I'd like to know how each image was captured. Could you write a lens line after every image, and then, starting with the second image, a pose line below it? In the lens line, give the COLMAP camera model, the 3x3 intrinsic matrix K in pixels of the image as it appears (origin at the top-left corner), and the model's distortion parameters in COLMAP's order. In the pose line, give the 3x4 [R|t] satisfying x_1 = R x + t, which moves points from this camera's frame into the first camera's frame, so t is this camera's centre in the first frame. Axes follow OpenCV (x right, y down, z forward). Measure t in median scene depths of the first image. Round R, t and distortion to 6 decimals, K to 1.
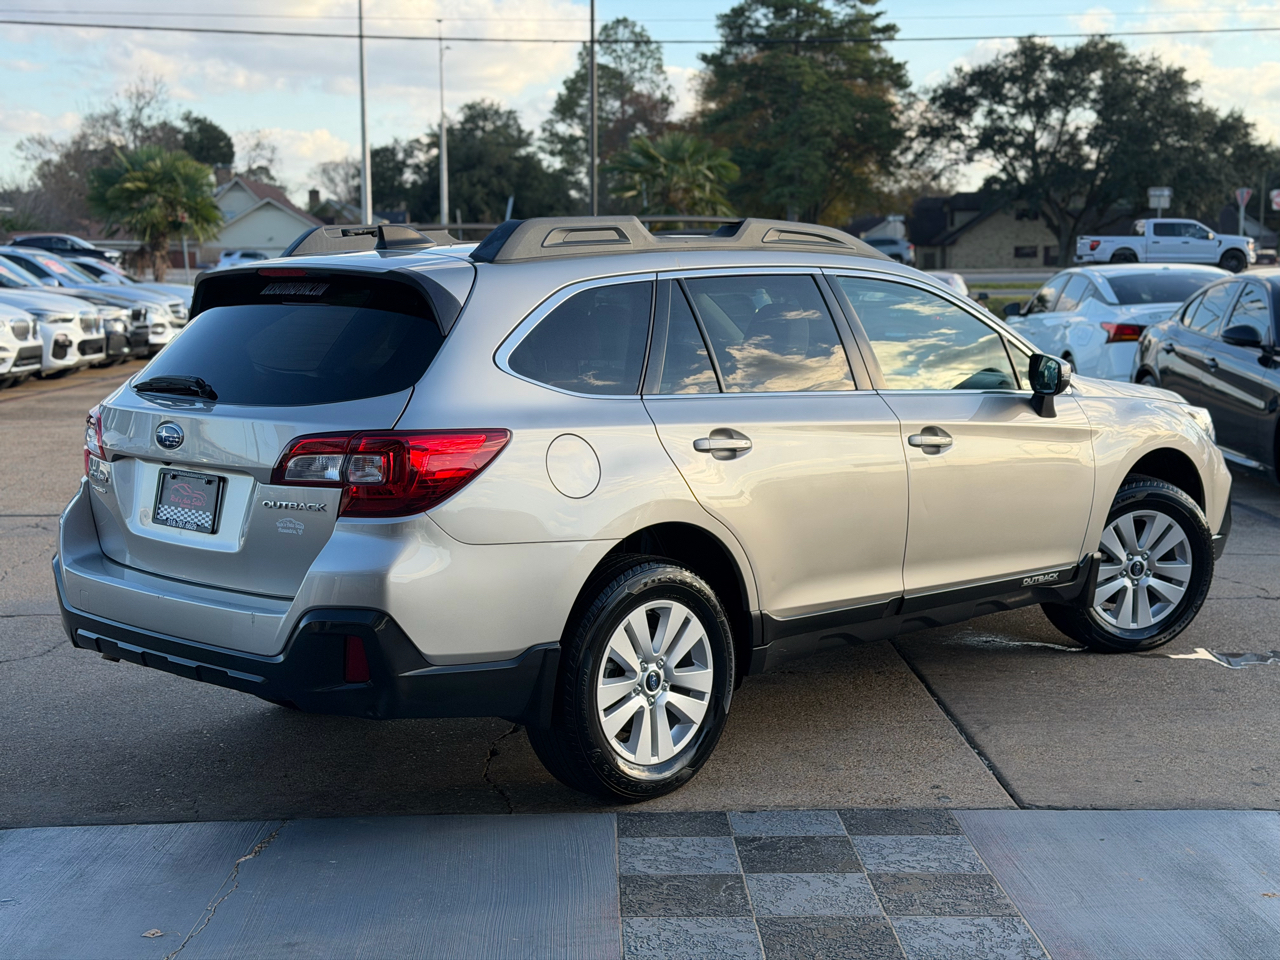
lens RADIAL K [[1808.7, 0, 637.0], [0, 1808.7, 481.5], [0, 0, 1]] dist [0.145199, 0.000000]
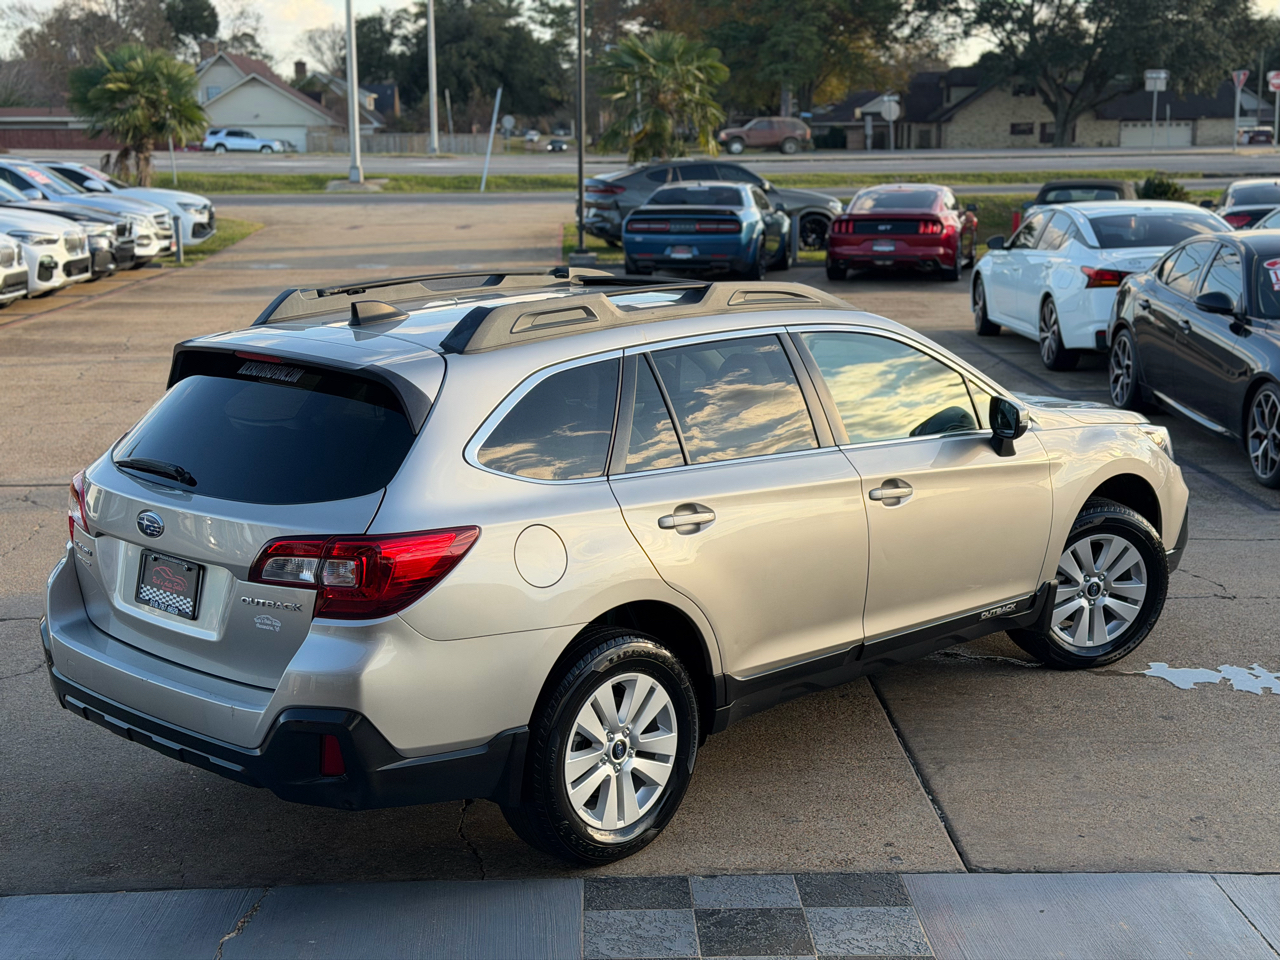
lens RADIAL K [[1808.7, 0, 642.8], [0, 1808.7, 479.9], [0, 0, 1]] dist [0.145199, 0.000000]
pose [[0.999978, -0.001029, 0.006558, 0.013764], [0.000561, 0.997472, 0.071065, -0.104153], [-0.006614, -0.071060, 0.997450, -0.028349]]
